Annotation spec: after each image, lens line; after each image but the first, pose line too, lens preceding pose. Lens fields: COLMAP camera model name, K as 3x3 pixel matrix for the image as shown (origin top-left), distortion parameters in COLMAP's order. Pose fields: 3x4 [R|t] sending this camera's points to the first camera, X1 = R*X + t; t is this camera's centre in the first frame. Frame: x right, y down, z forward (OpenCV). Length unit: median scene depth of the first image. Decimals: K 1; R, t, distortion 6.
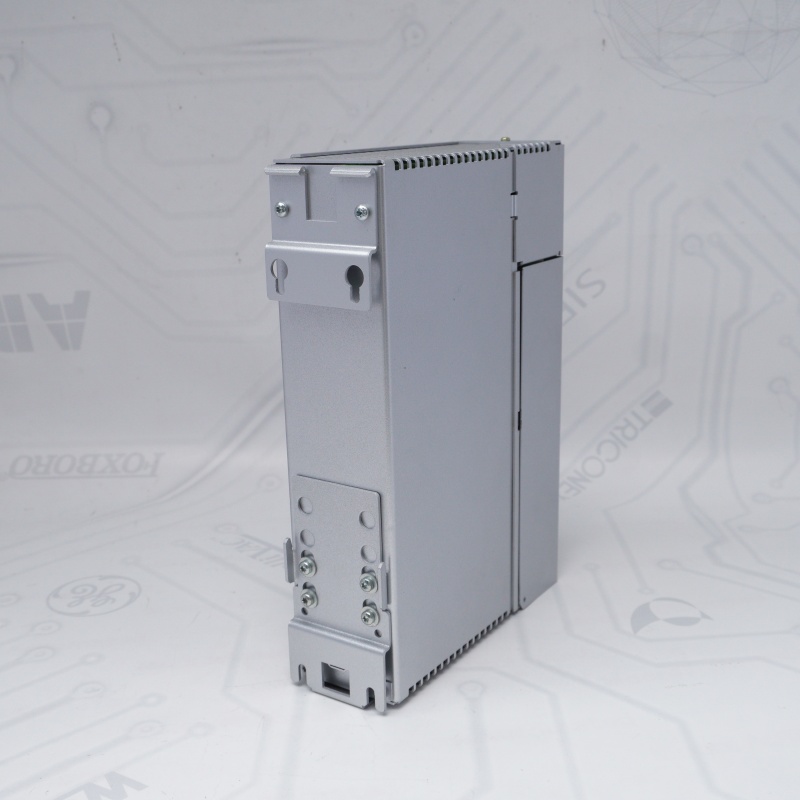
lens RADIAL K [[1091.4, 0, 372.2], [0, 1091.4, 398.7], [0, 0, 1]] dist [-0.006700, 0.013165]
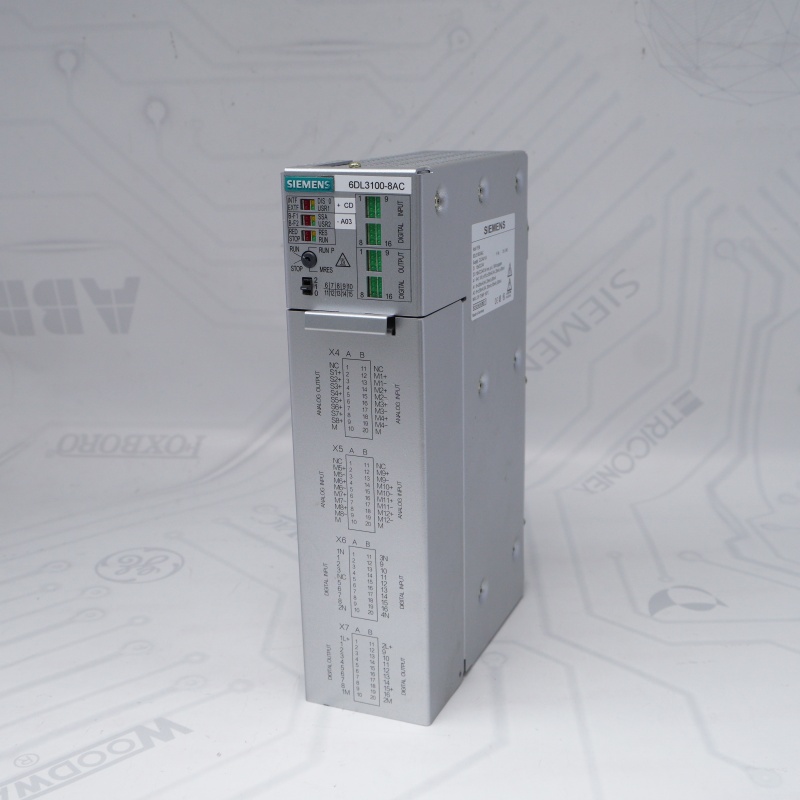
lens RADIAL K [[1152.8, 0, 360.3], [0, 1152.8, 398.3], [0, 0, 1]] dist [0.009075, -0.016903]
pose [[0.998672, 0.032223, -0.040188, -0.001698], [-0.032268, 0.999479, -0.000480, 0.011389], [0.040152, 0.001776, 0.999192, -0.099565]]
